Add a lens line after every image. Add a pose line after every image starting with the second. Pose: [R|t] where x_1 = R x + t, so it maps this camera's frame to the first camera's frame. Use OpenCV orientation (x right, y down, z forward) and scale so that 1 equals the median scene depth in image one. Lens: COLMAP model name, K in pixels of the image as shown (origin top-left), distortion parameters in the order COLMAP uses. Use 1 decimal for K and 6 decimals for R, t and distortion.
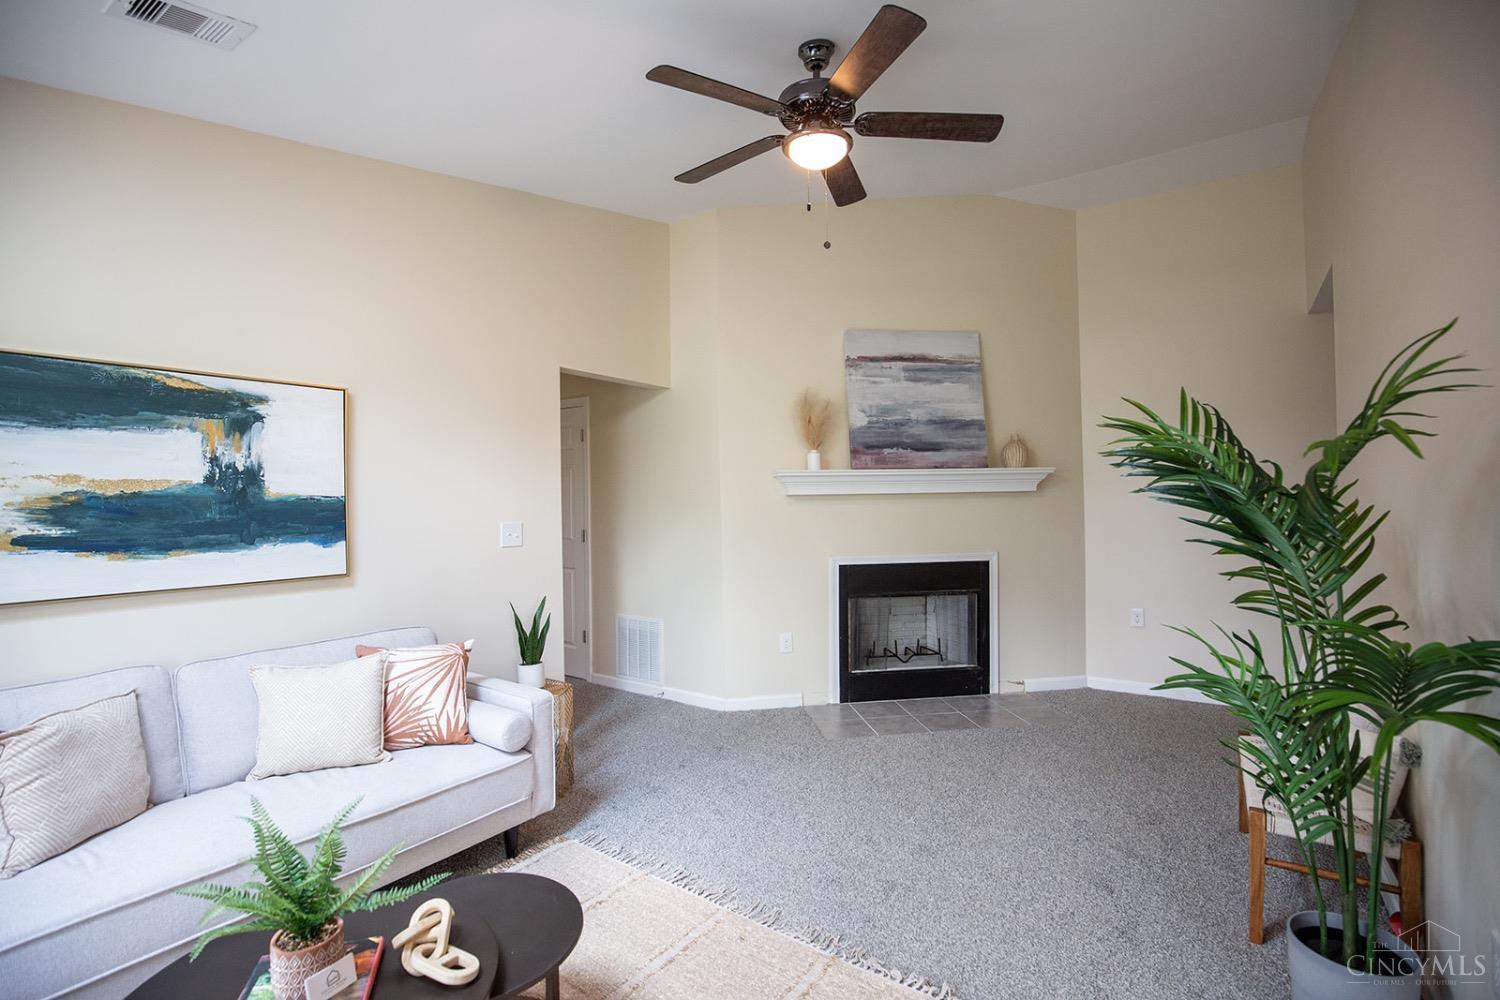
lens RADIAL K [[677.4, 0, 750.0], [0, 677.4, 500.0], [0, 0, 1]] dist [-0.000464, 0.000018]
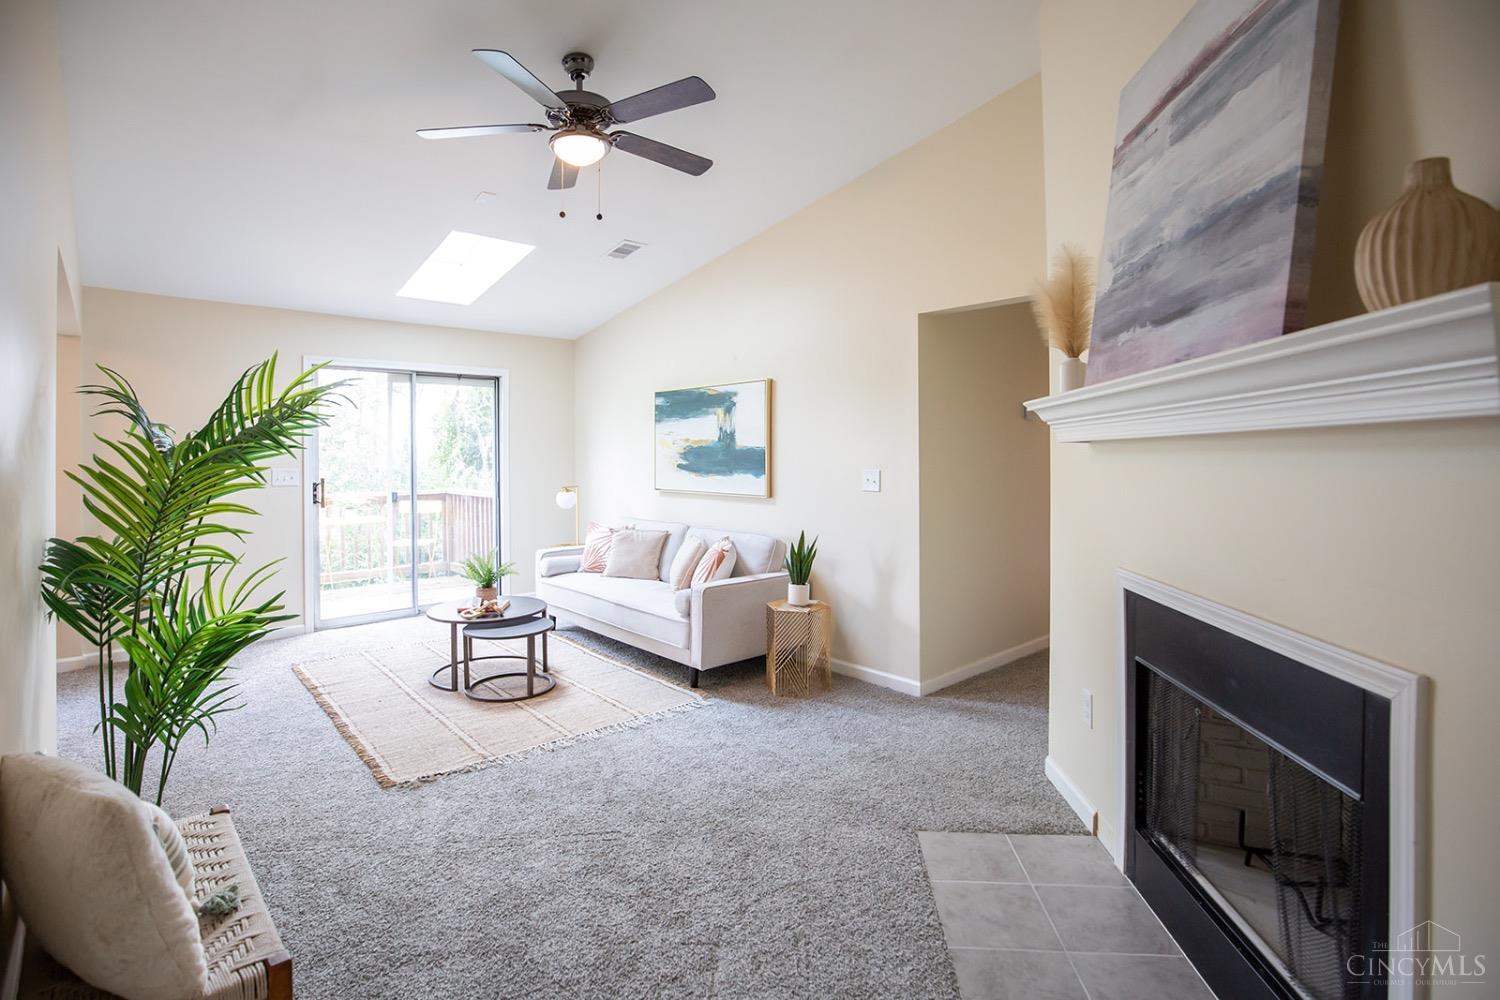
lens RADIAL K [[720.5, 0, 747.9], [0, 720.5, 454.6], [0, 0, 1]] dist [-0.000079, 0.000059]
pose [[-0.213130, 0.017349, -0.976870, 1.141261], [0.011646, 0.999816, 0.015216, -0.014634], [0.976954, -0.008133, -0.213293, 1.420929]]
